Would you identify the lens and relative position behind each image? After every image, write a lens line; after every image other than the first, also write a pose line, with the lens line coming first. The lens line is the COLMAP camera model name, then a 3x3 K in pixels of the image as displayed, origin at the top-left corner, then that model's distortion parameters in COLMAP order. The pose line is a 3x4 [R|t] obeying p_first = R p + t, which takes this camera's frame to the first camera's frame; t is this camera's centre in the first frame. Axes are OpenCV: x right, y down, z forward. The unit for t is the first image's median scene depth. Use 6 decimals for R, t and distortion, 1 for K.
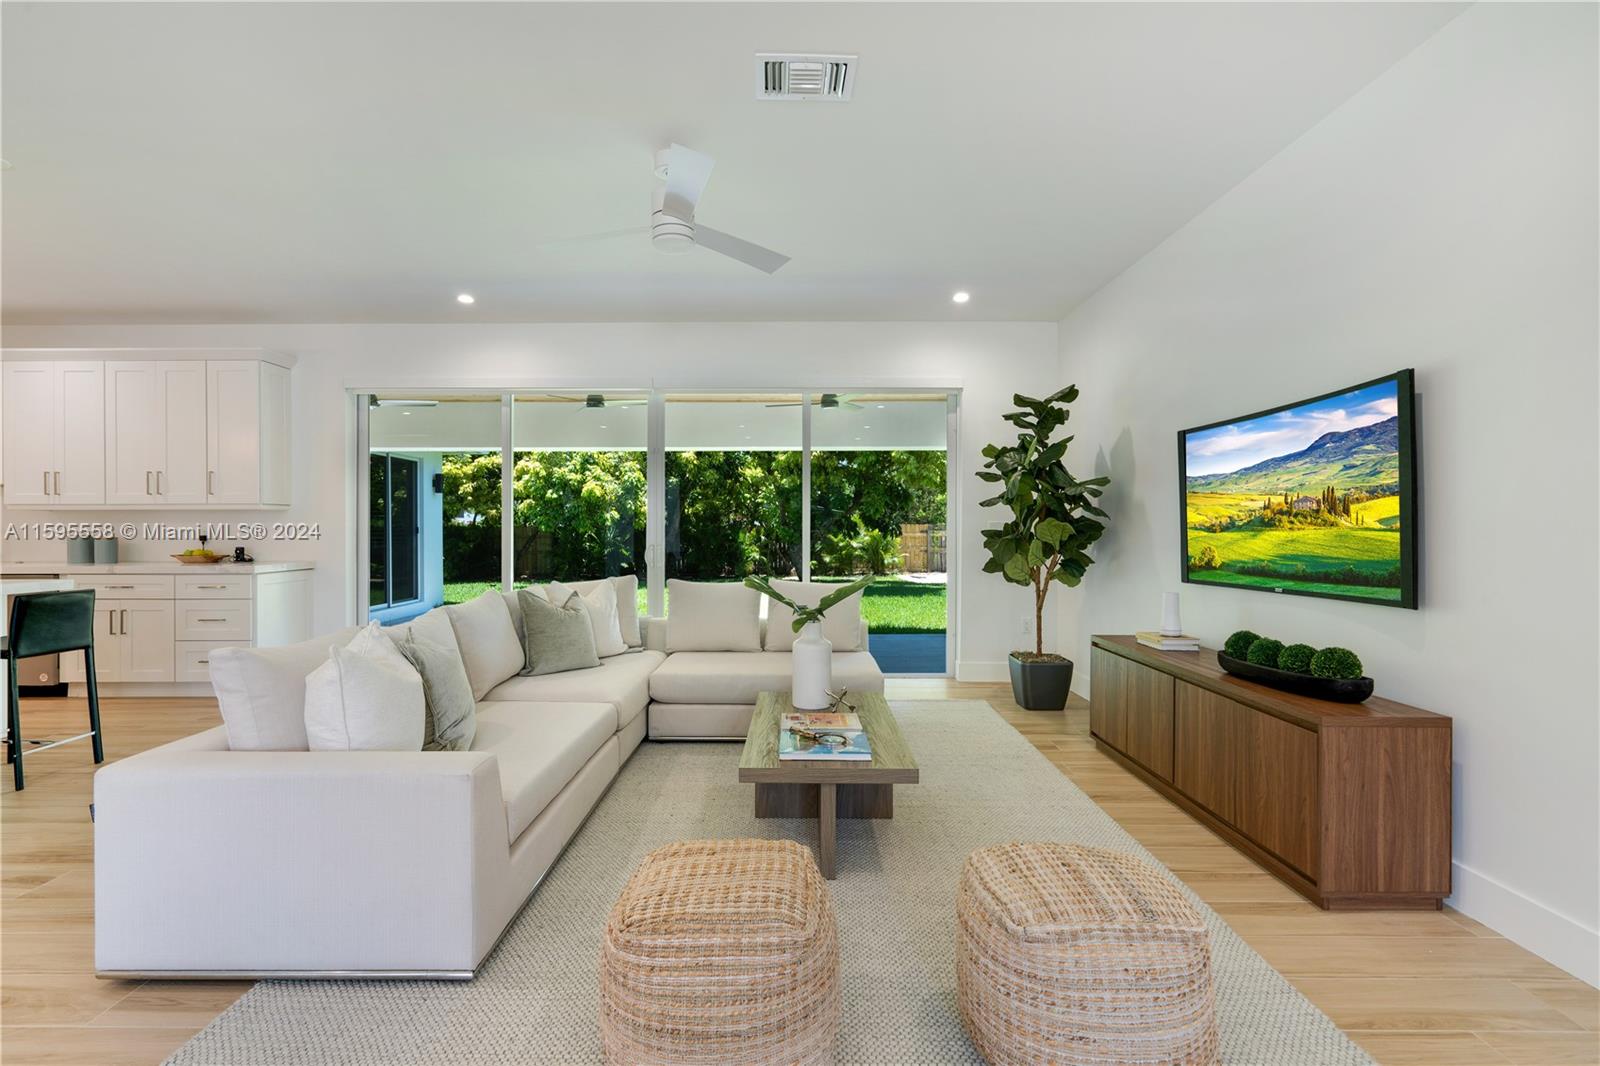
lens RADIAL K [[716.6, 0, 788.3], [0, 716.6, 532.5], [0, 0, 1]] dist [-0.001121, 0.000355]
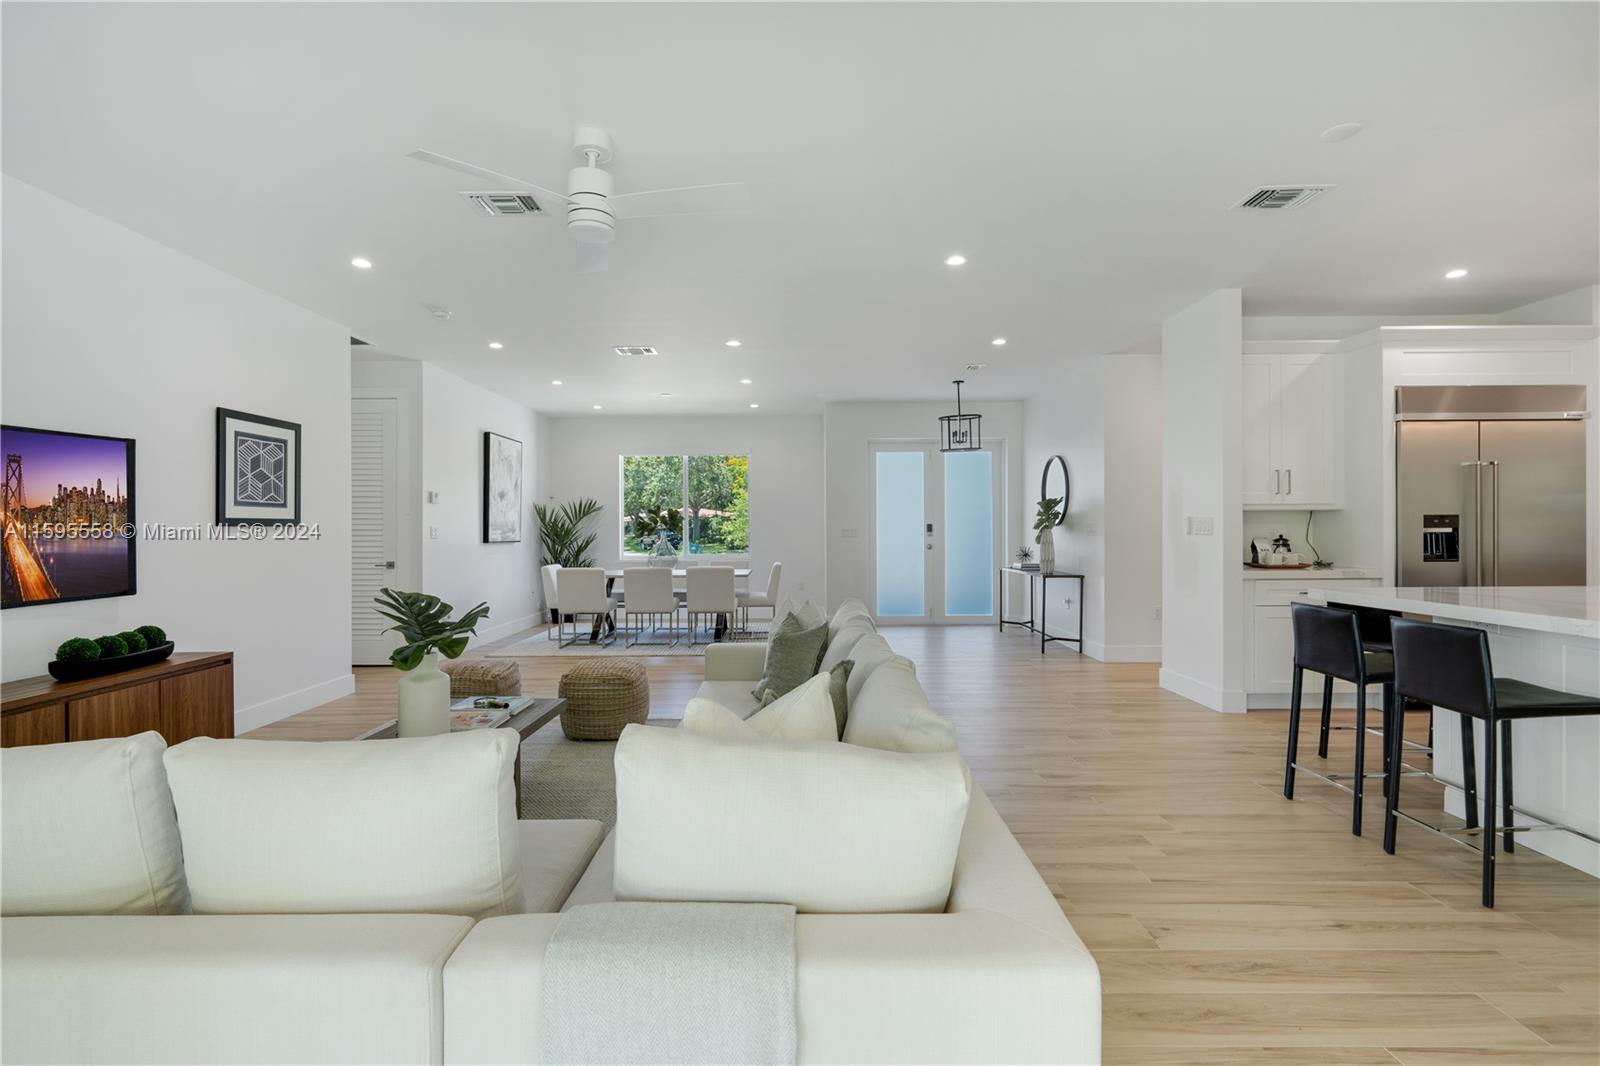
lens RADIAL K [[716.6, 0, 788.3], [0, 716.6, 532.5], [0, 0, 1]] dist [-0.001121, 0.000355]
pose [[-0.999869, 0.009542, 0.013039, -0.493079], [0.009318, 0.999810, -0.017132, 0.010027], [-0.013200, -0.017009, -0.999768, 2.240339]]
